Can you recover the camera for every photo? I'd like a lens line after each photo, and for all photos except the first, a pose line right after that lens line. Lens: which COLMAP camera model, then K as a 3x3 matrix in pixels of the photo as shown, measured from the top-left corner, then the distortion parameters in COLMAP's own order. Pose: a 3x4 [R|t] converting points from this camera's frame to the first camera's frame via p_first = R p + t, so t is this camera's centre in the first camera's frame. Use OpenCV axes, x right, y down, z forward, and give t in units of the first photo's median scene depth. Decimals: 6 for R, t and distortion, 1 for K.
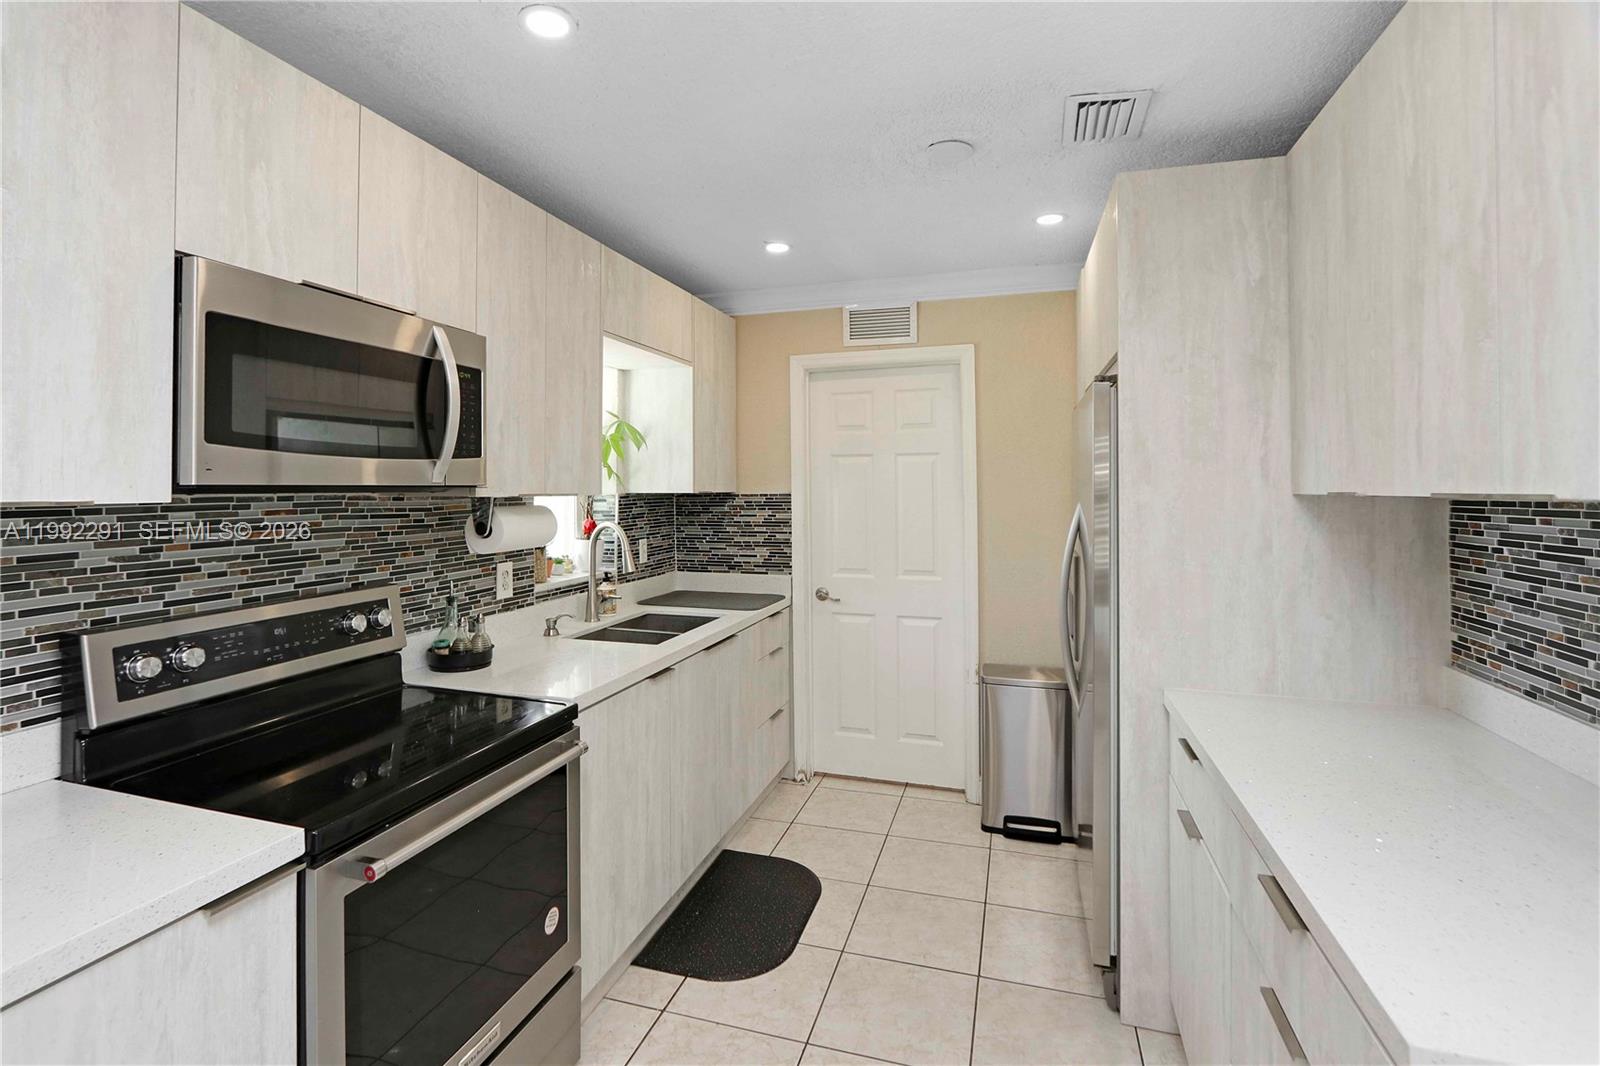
lens RADIAL K [[759.6, 0, 776.4], [0, 759.6, 483.7], [0, 0, 1]] dist [-0.014052, 0.000700]
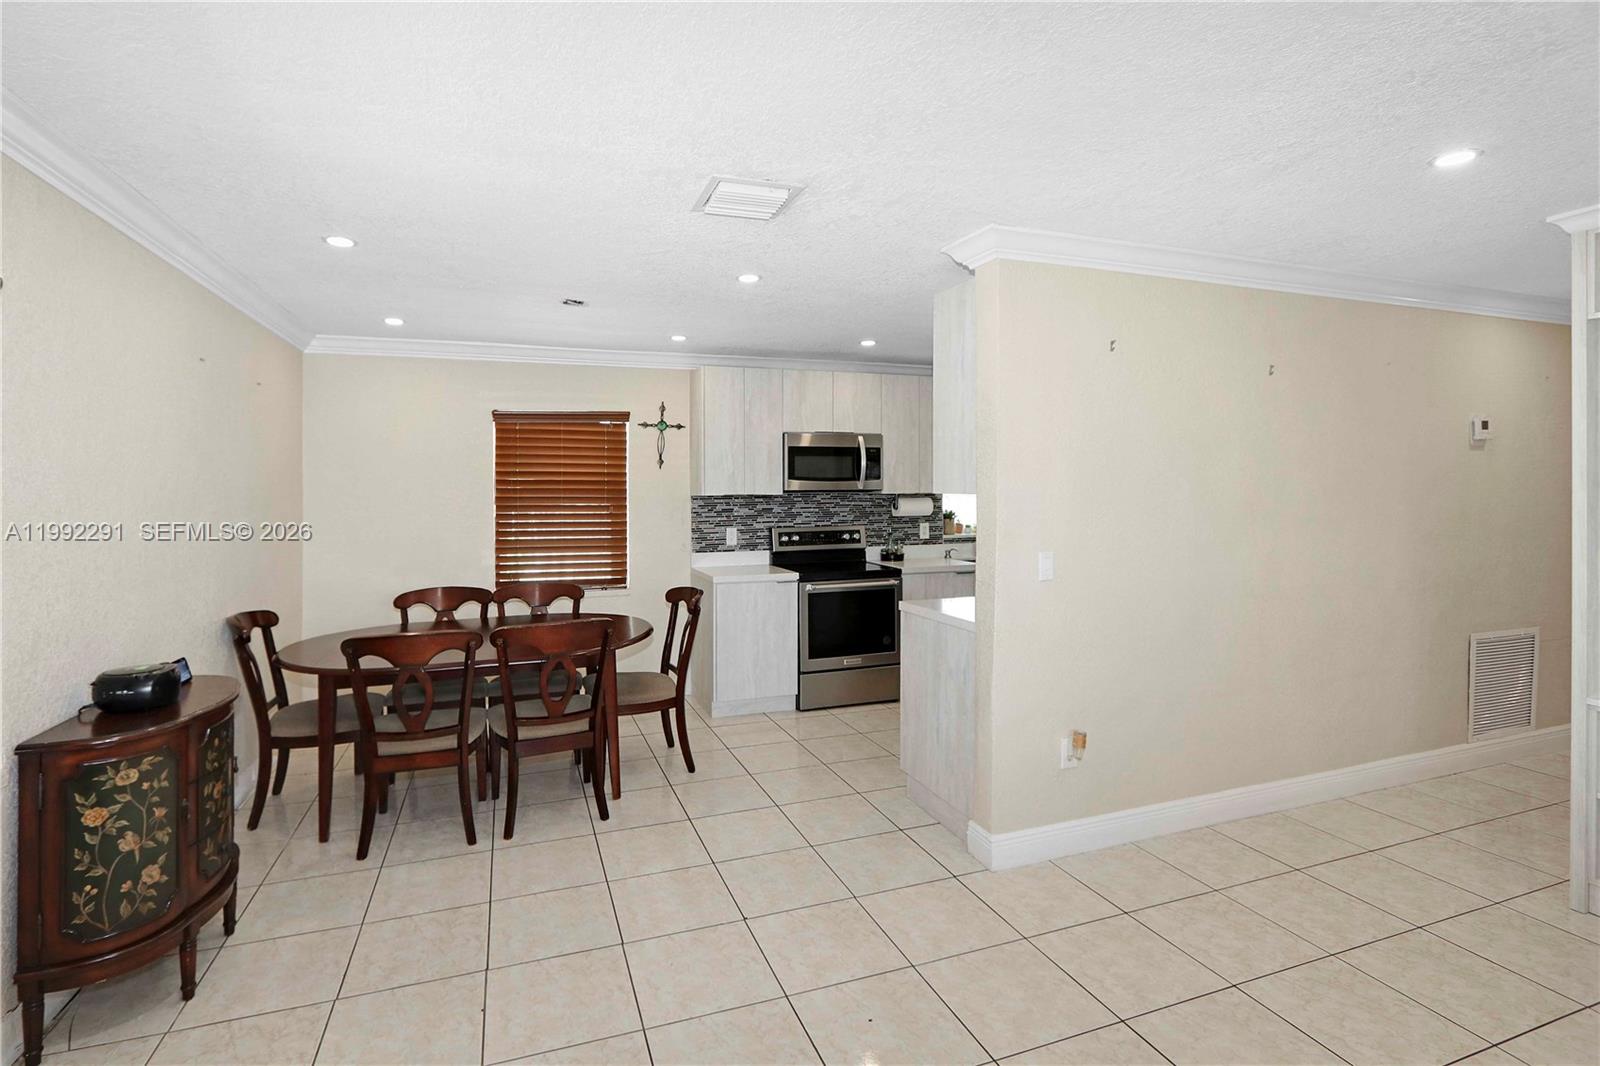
lens RADIAL K [[754.7, 0, 770.5], [0, 754.7, 502.5], [0, 0, 1]] dist [-0.010288, 0.000932]
pose [[0.601457, 0.007983, -0.798865, 1.592664], [0.010548, 0.999784, 0.017933, -0.004035], [0.798835, -0.019213, 0.601243, -0.990528]]
